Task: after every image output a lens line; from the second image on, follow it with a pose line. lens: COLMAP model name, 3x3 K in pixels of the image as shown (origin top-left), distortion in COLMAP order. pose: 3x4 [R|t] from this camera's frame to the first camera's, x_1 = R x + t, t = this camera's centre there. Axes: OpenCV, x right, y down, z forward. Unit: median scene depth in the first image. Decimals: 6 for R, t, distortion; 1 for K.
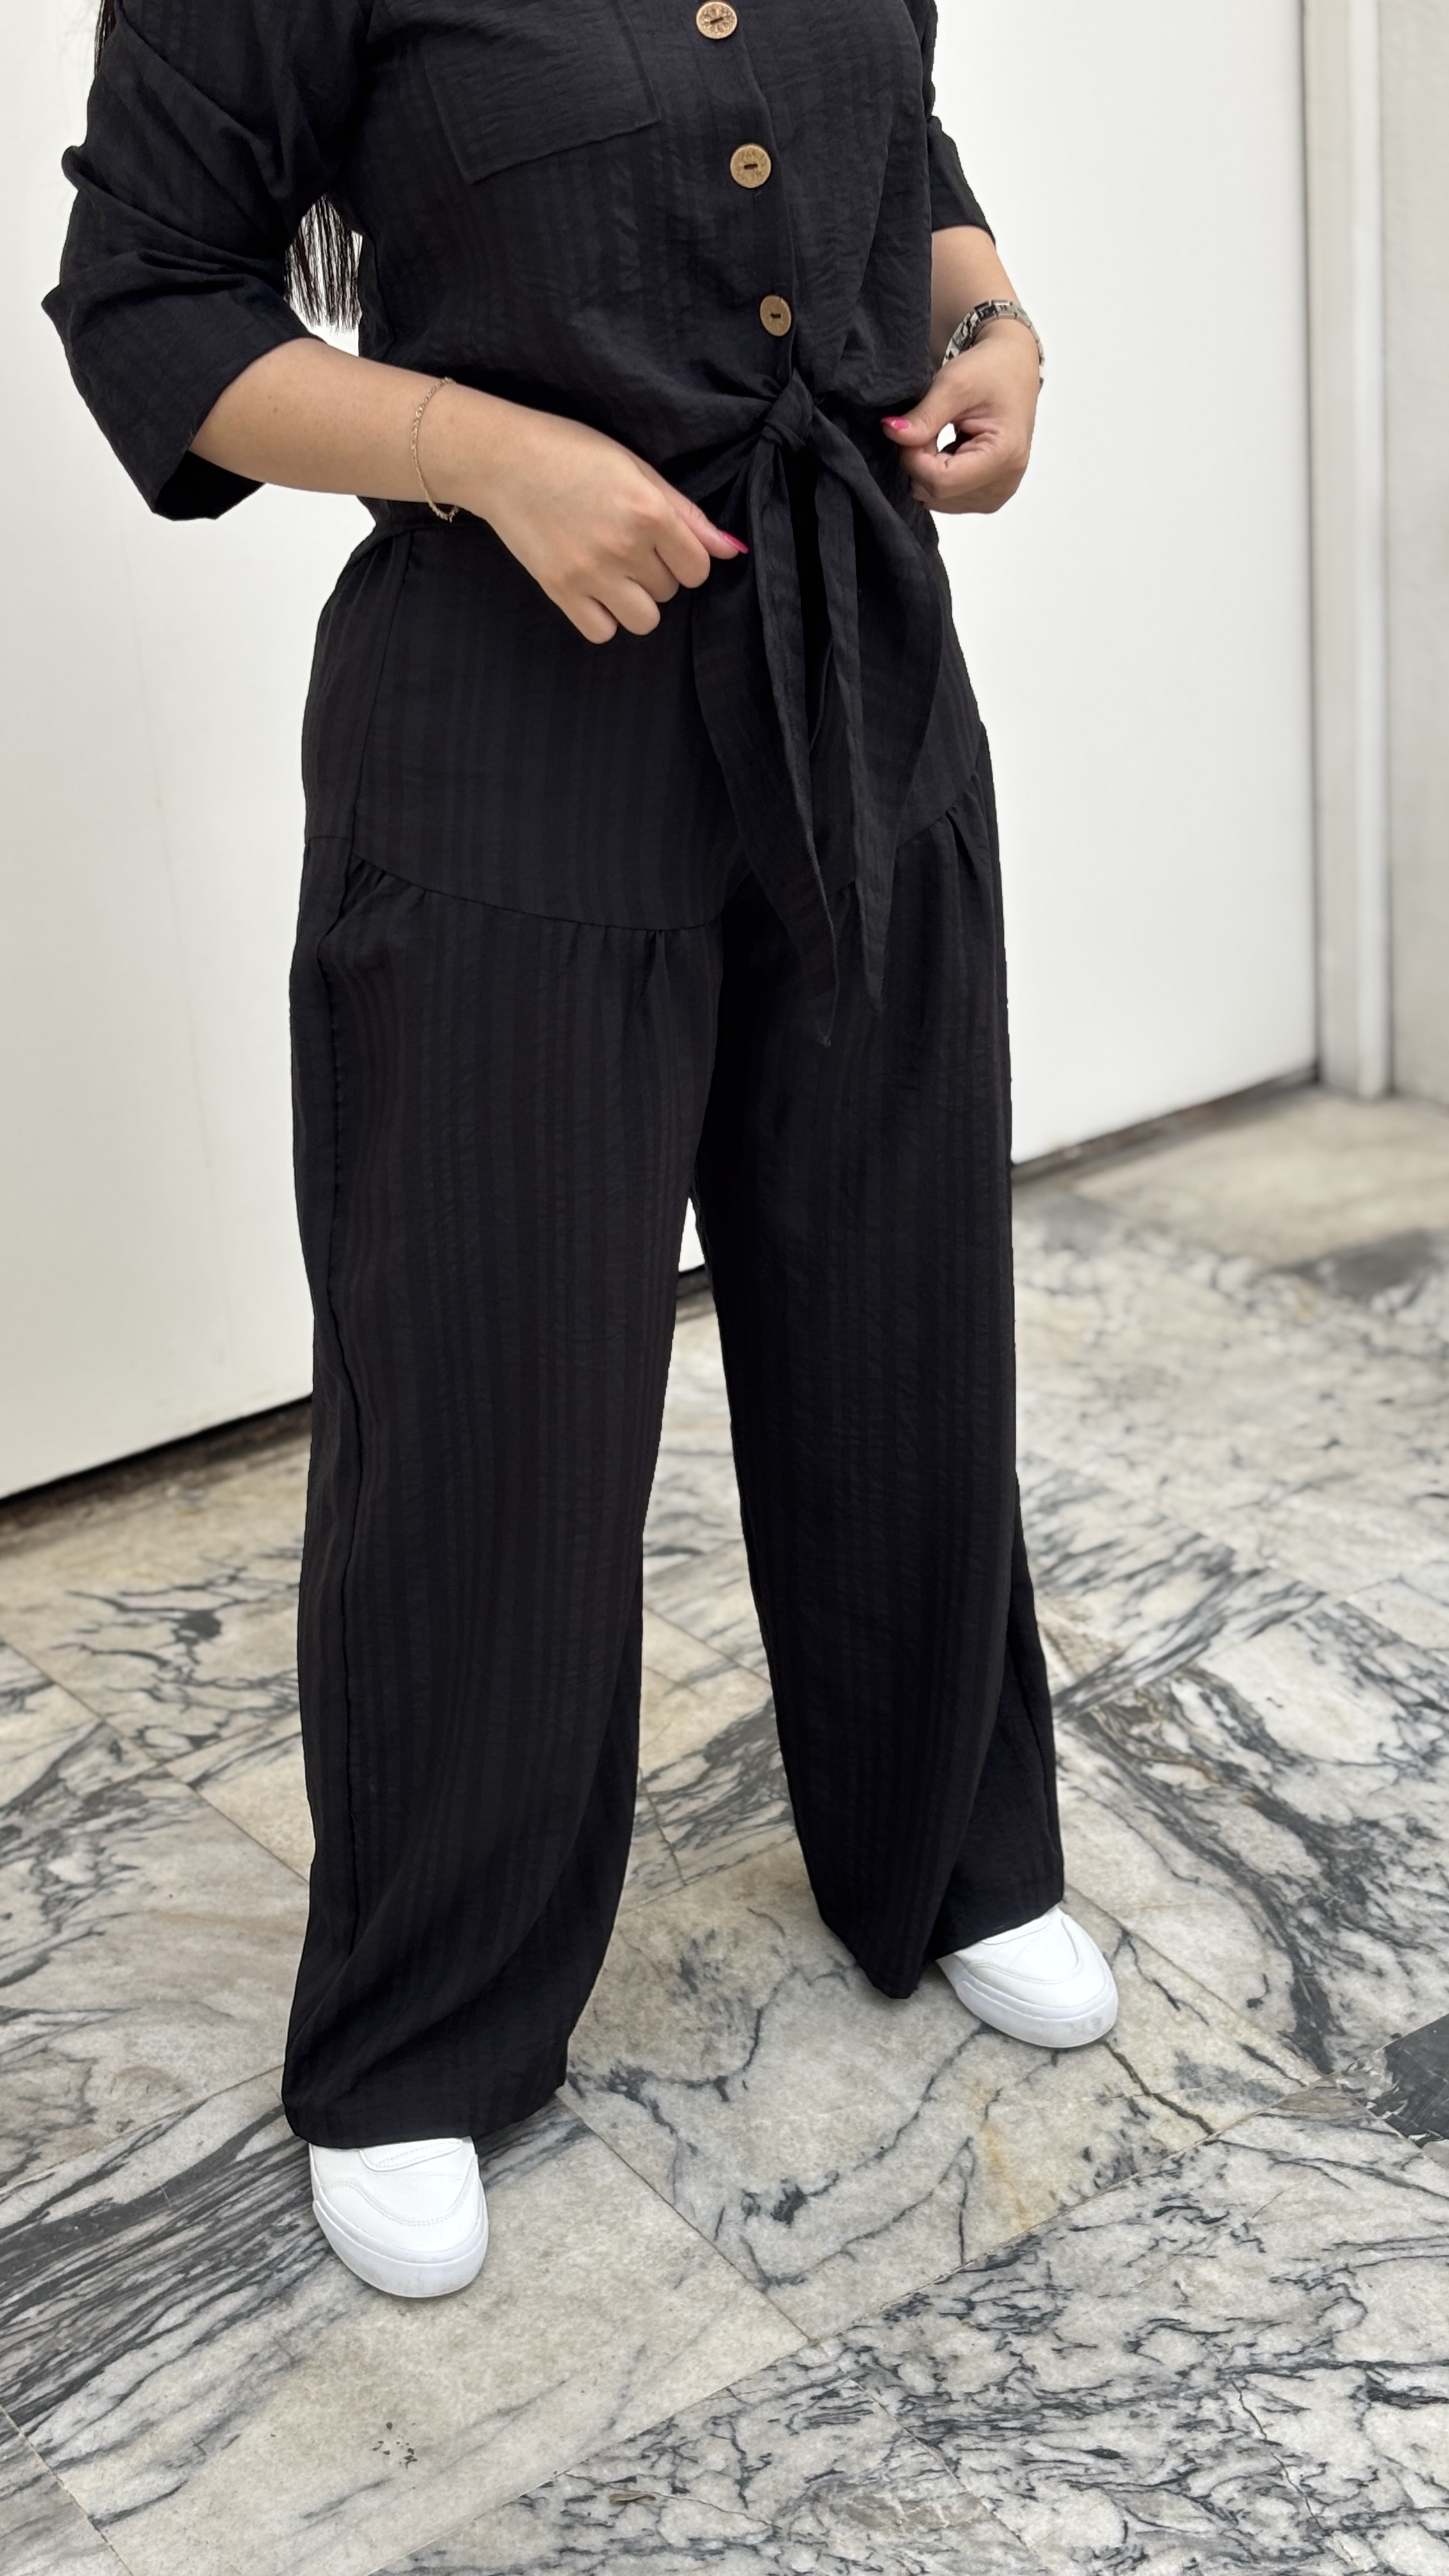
lens RADIAL K [[3775.8, 0, 746.9], [0, 3775.8, 1339.0], [0, 0, 1]] dist [0.094260, 0.000000]
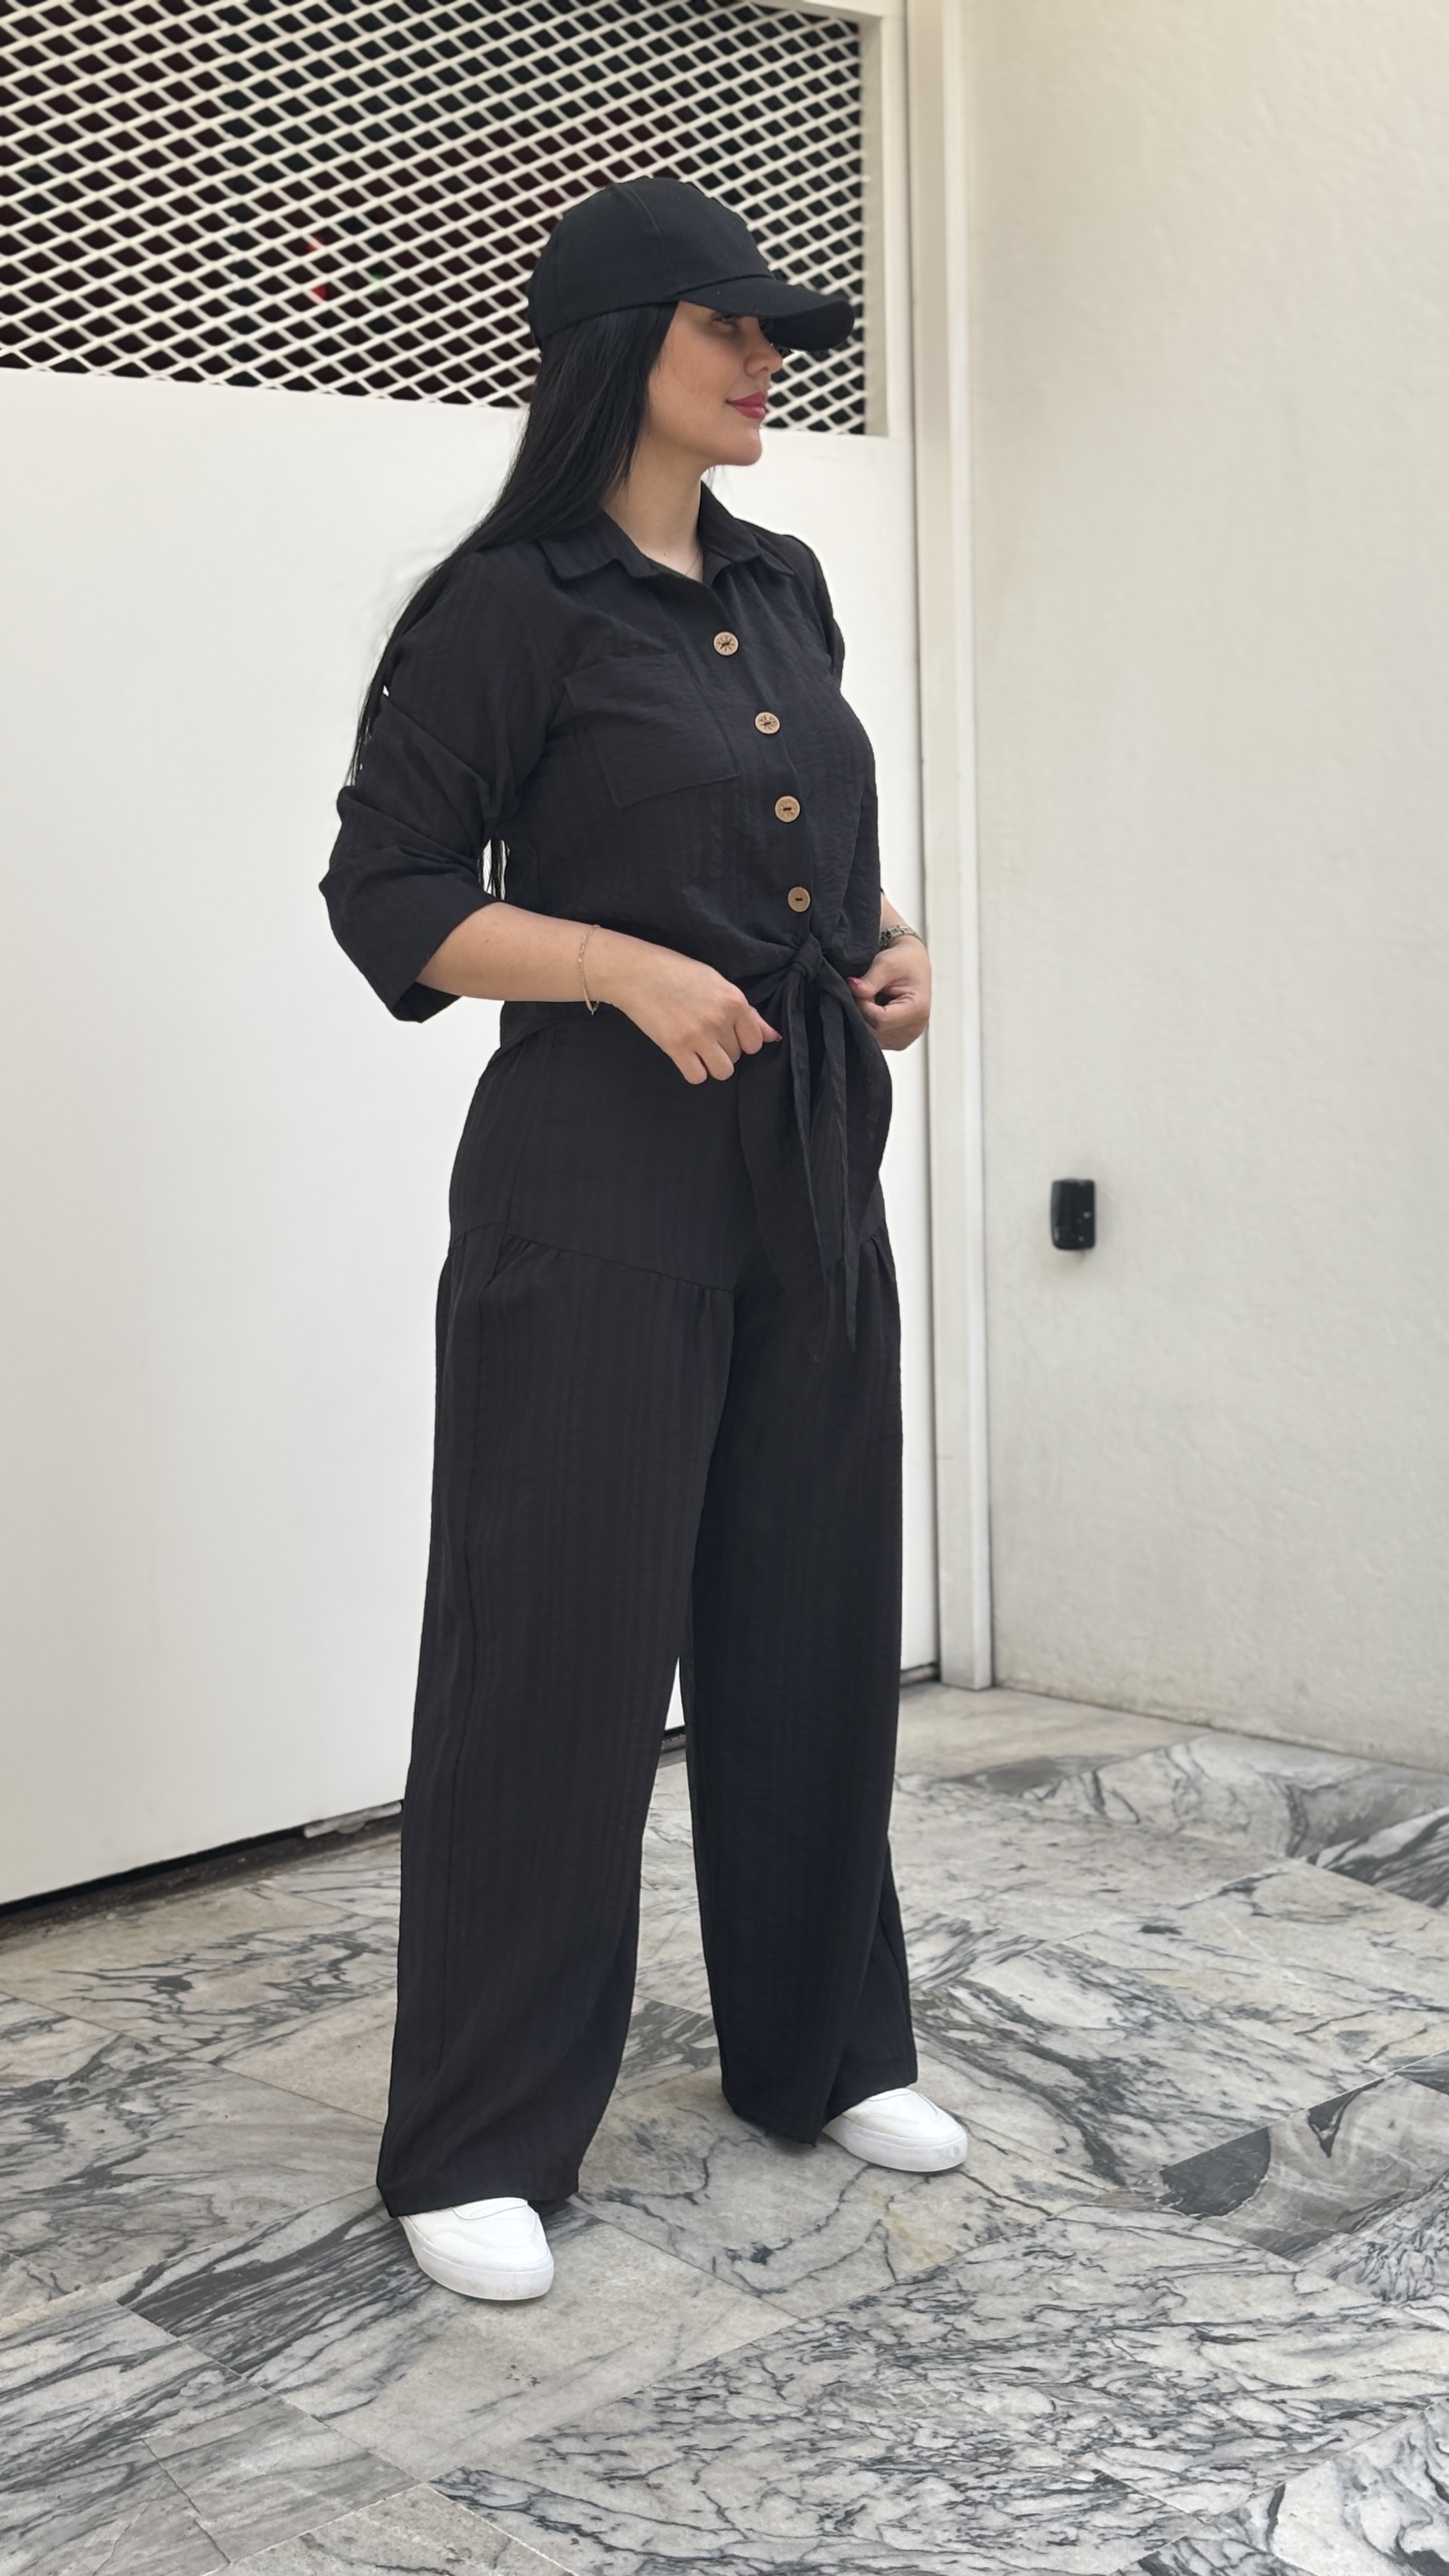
lens RADIAL K [[3775.8, 0, 733.3], [0, 3775.8, 1292.7], [0, 0, 1]] dist [0.094260, 0.000000]
pose [[0.984254, 0.022828, 0.175279, -0.236122], [0.027686, 0.959476, -0.280427, 0.269272], [-0.174578, 0.280864, 0.943736, -0.362060]]
